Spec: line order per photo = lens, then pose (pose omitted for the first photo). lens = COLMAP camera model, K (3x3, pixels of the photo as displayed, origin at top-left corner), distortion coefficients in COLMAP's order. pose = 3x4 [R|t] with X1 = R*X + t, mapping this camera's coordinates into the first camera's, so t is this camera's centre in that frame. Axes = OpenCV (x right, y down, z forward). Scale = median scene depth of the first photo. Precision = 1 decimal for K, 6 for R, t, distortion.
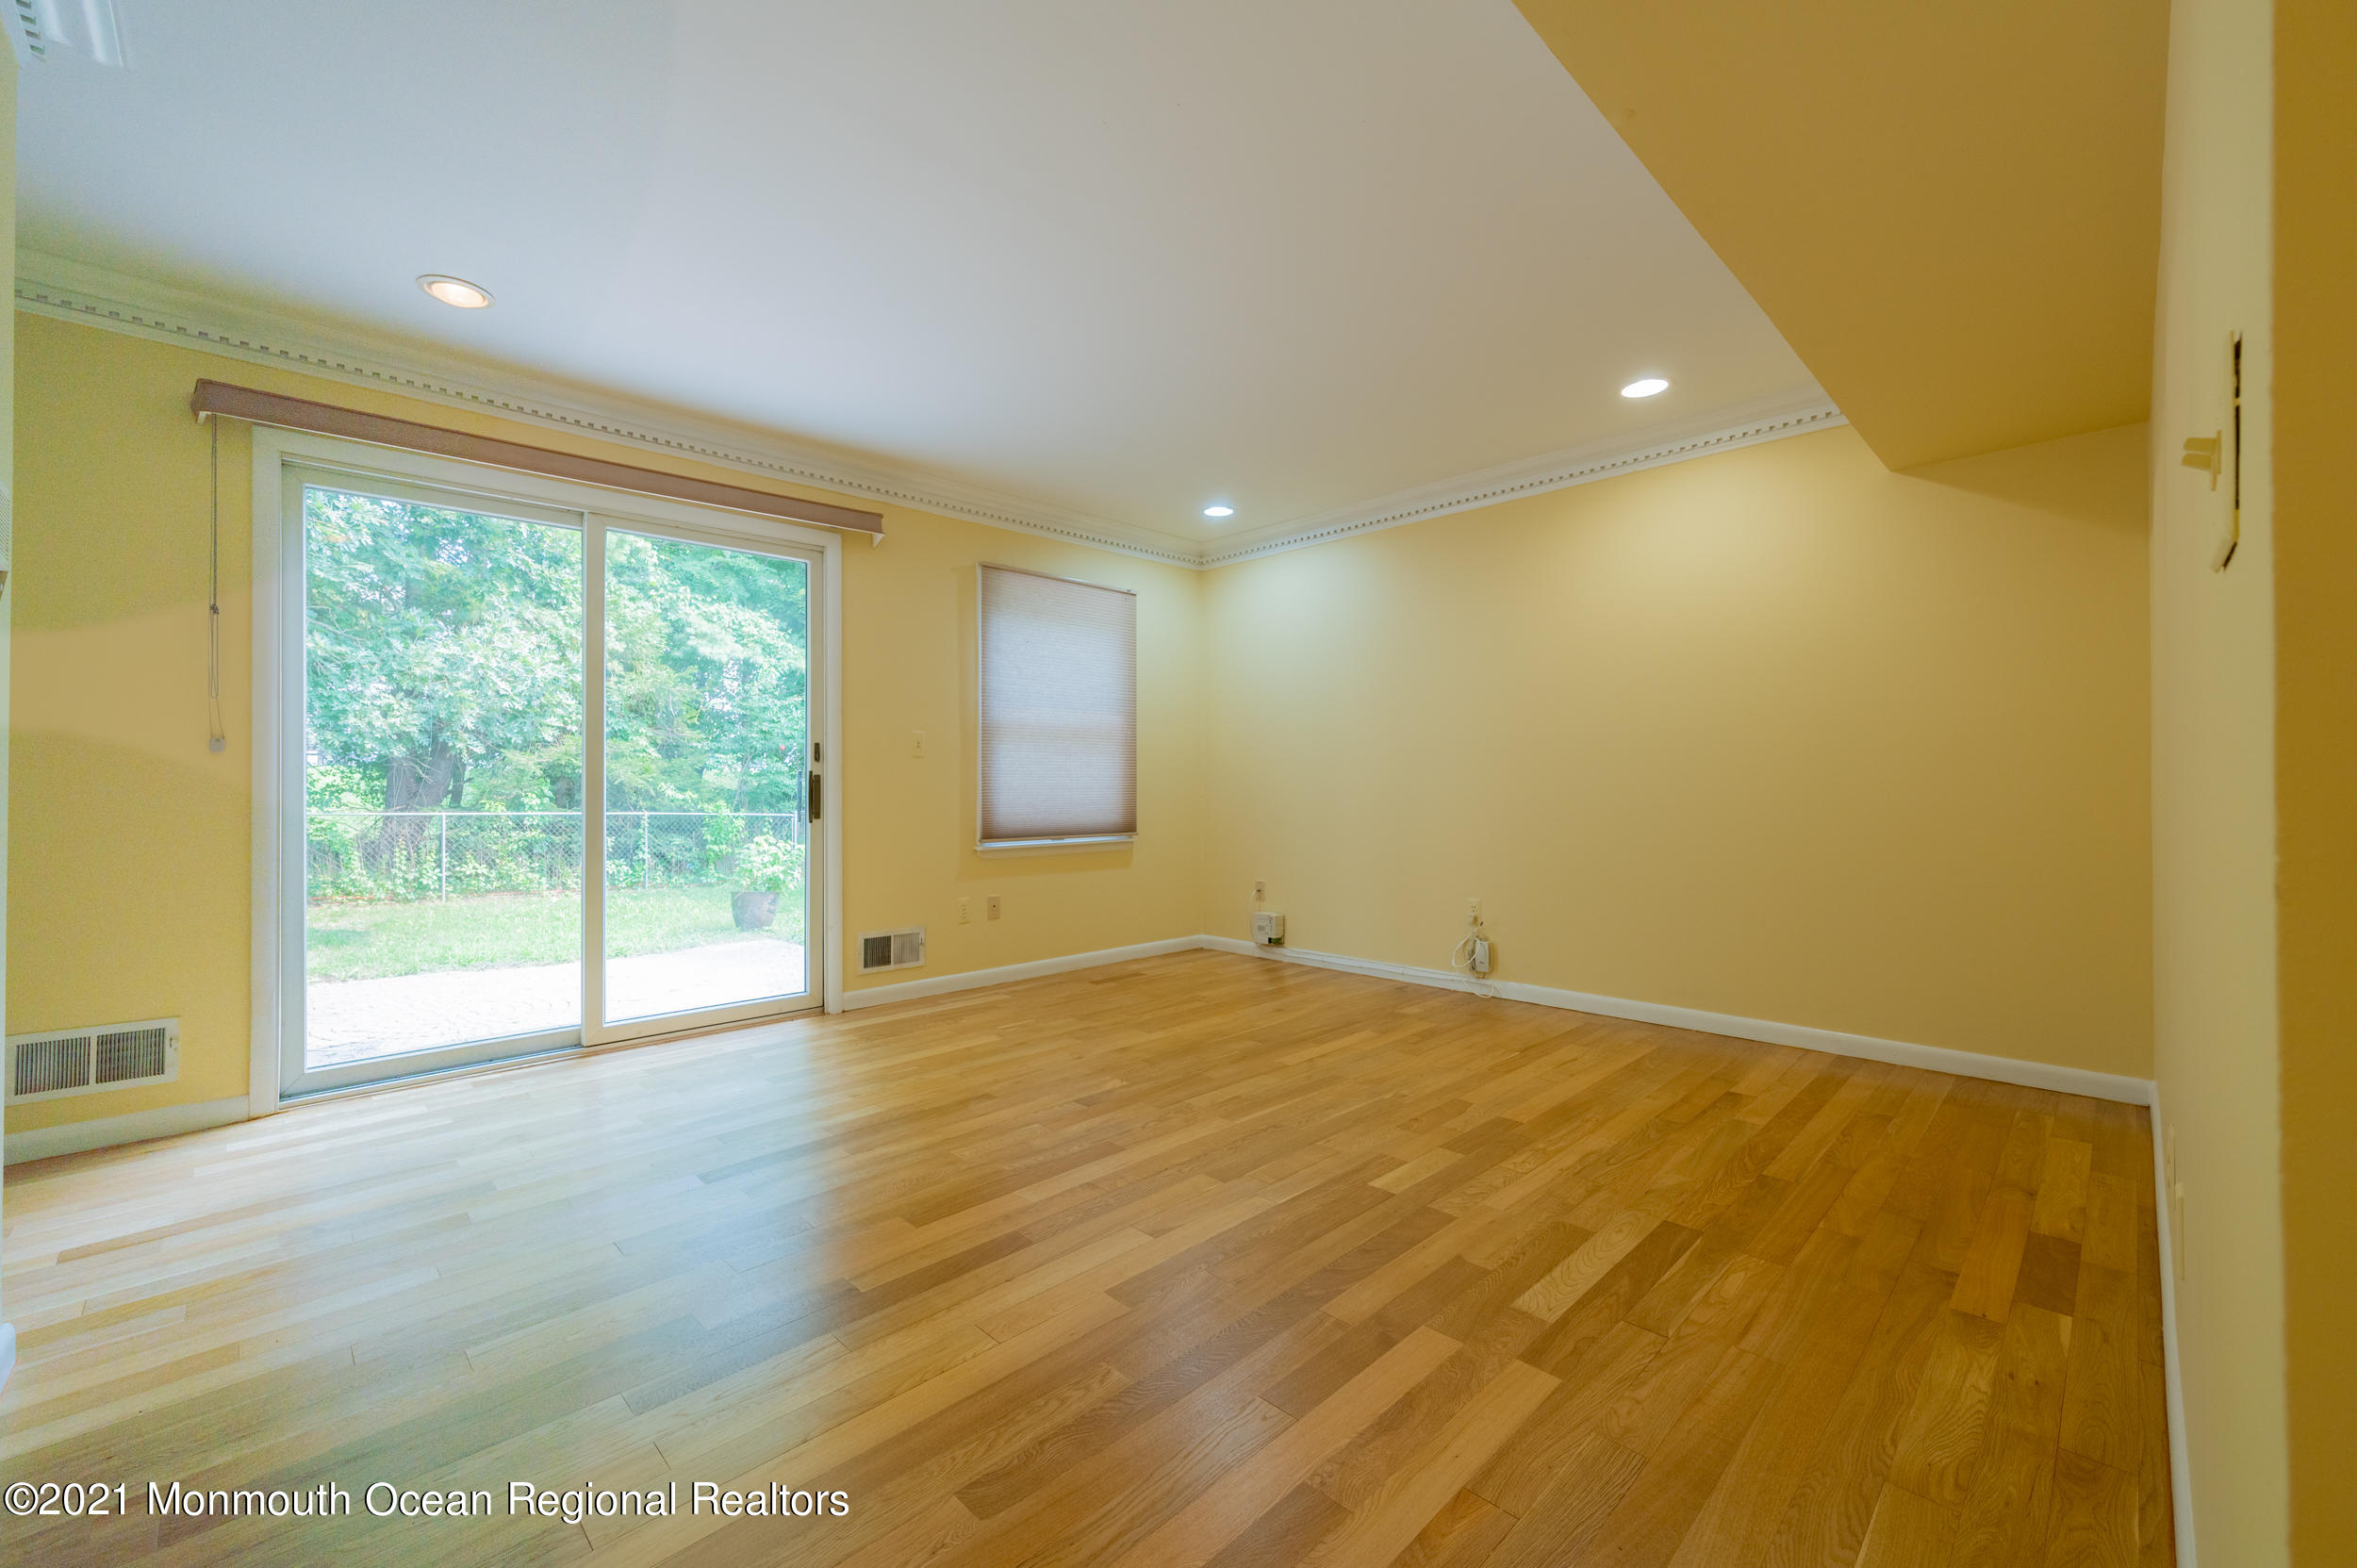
lens RADIAL K [[943.9, 0, 1178.7], [0, 943.9, 774.0], [0, 0, 1]] dist [-0.000126, -0.000085]
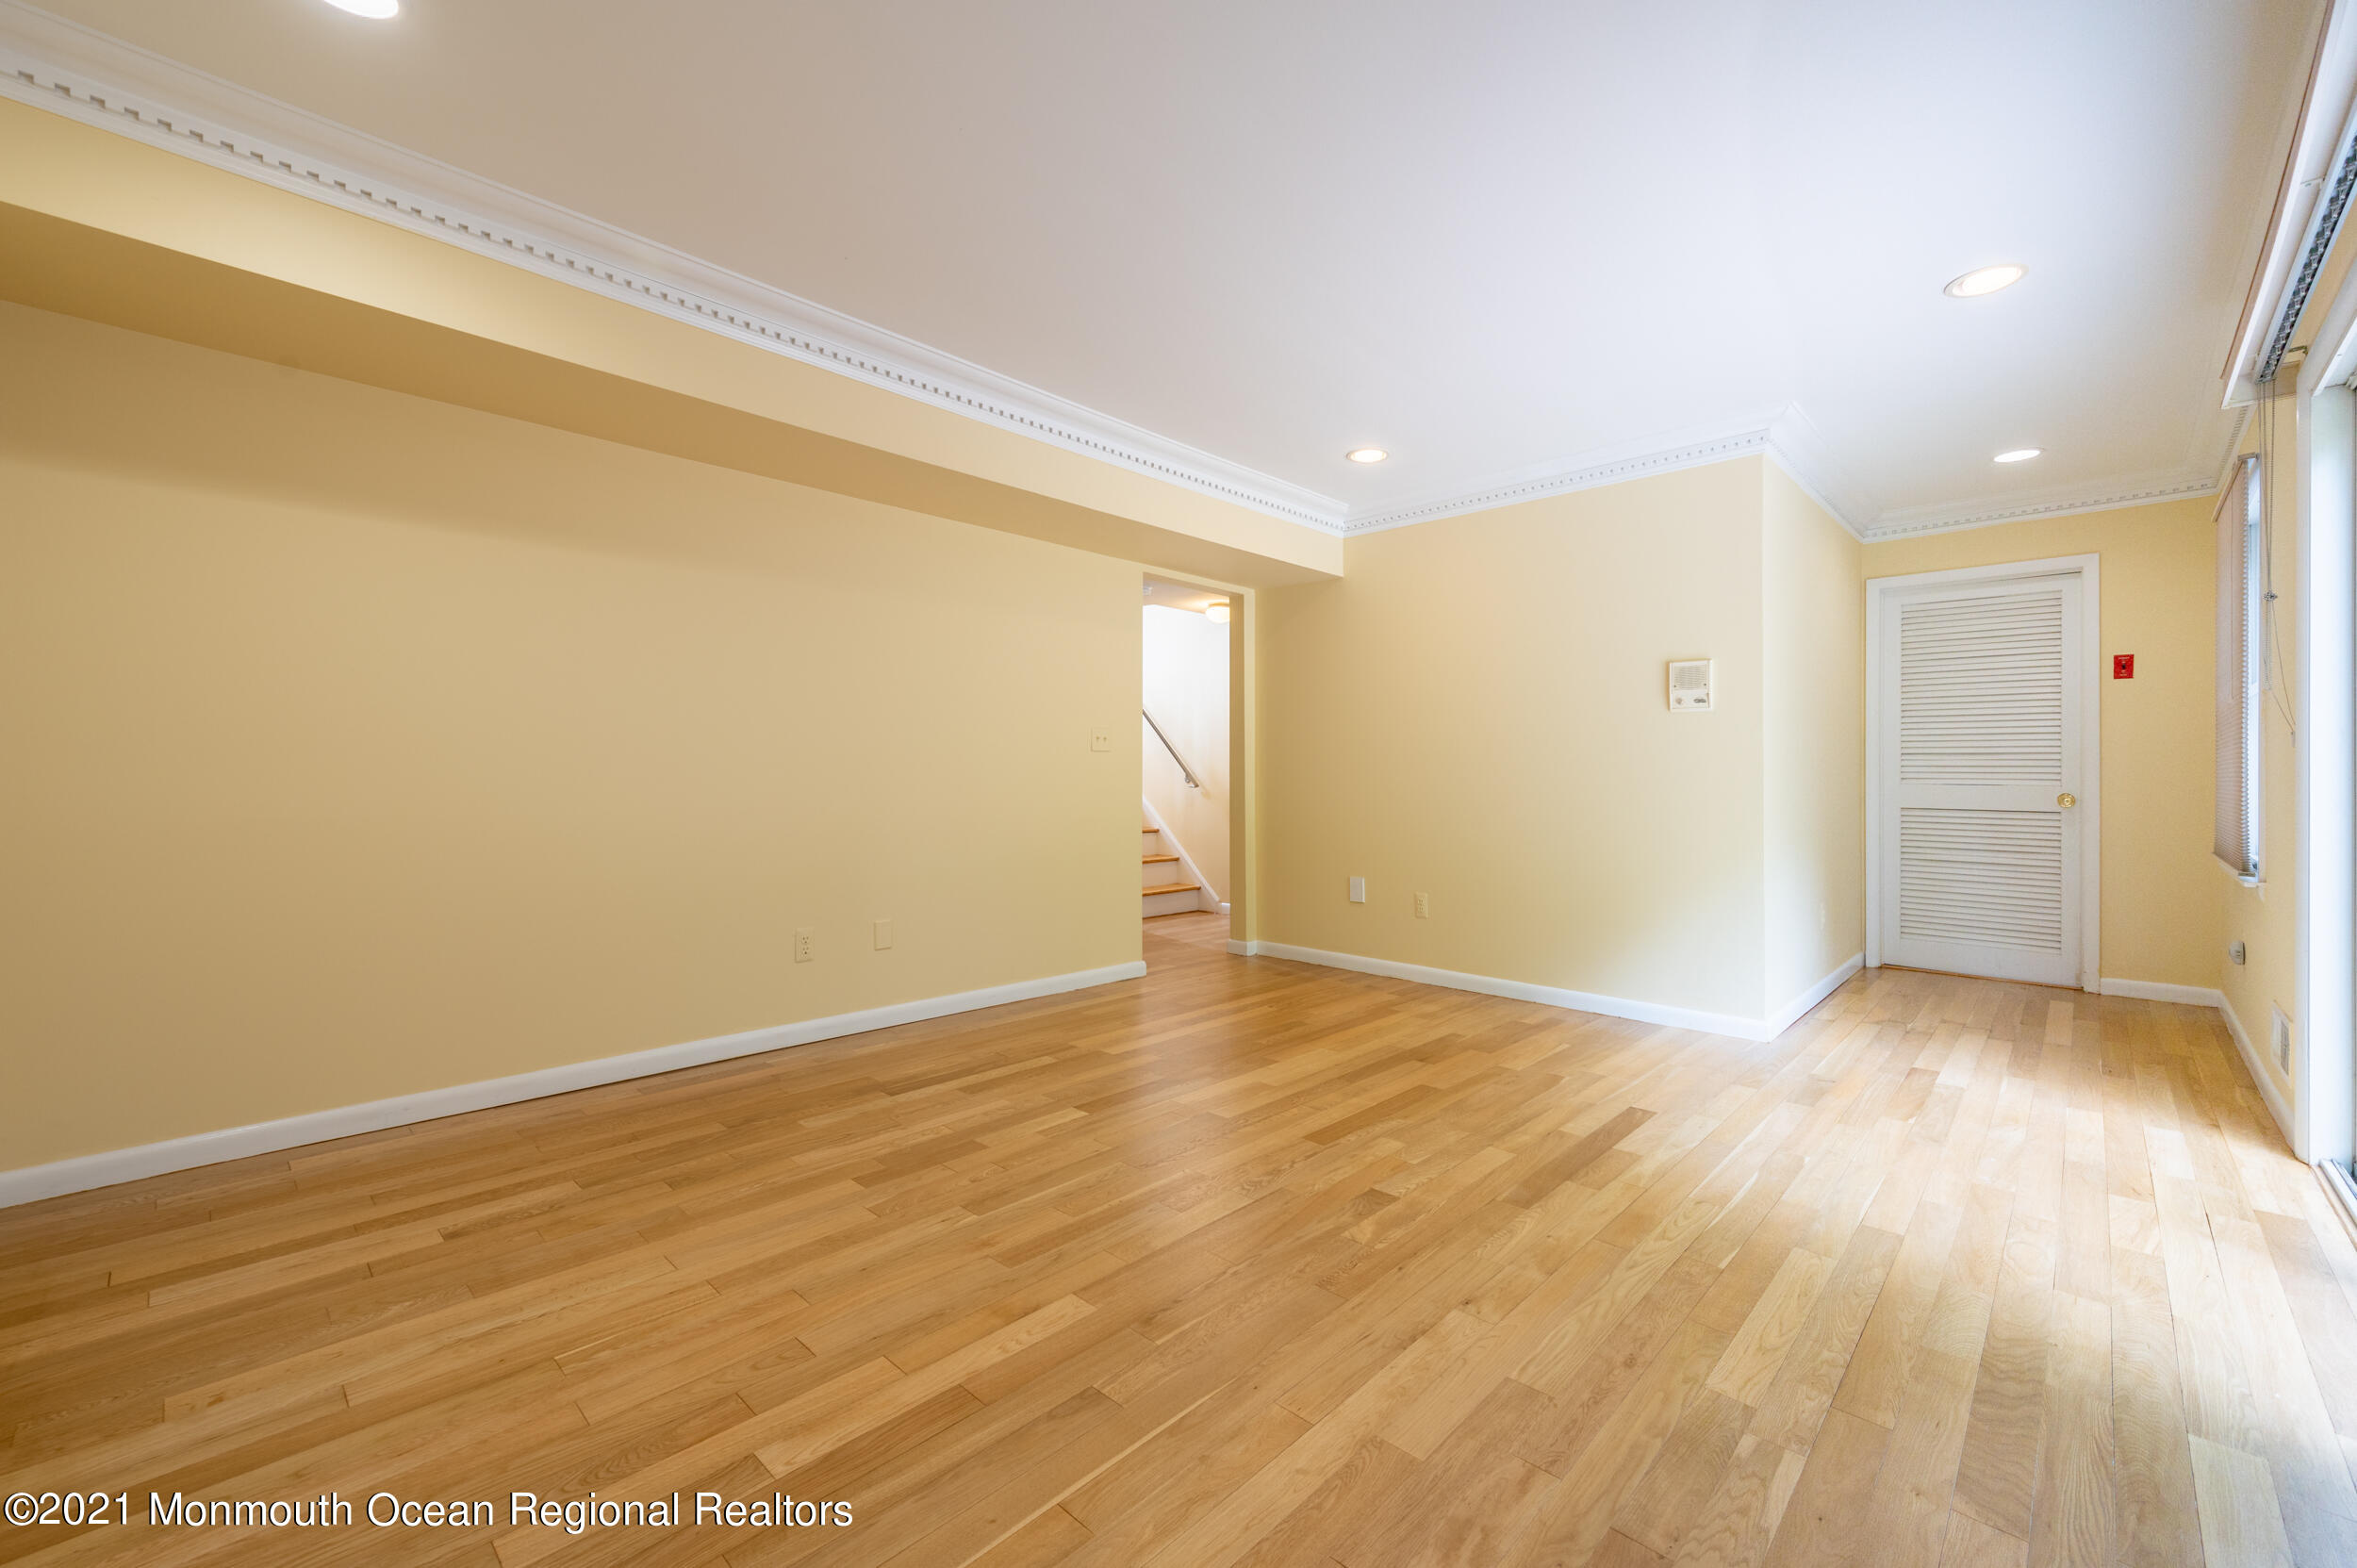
lens RADIAL K [[943.9, 0, 1178.7], [0, 943.9, 774.0], [0, 0, 1]] dist [-0.000126, -0.000085]
pose [[-0.999843, -0.001057, 0.017661, 0.061536], [-0.001208, 0.999963, -0.008526, 0.011817], [-0.017651, -0.008546, -0.999808, 2.050788]]
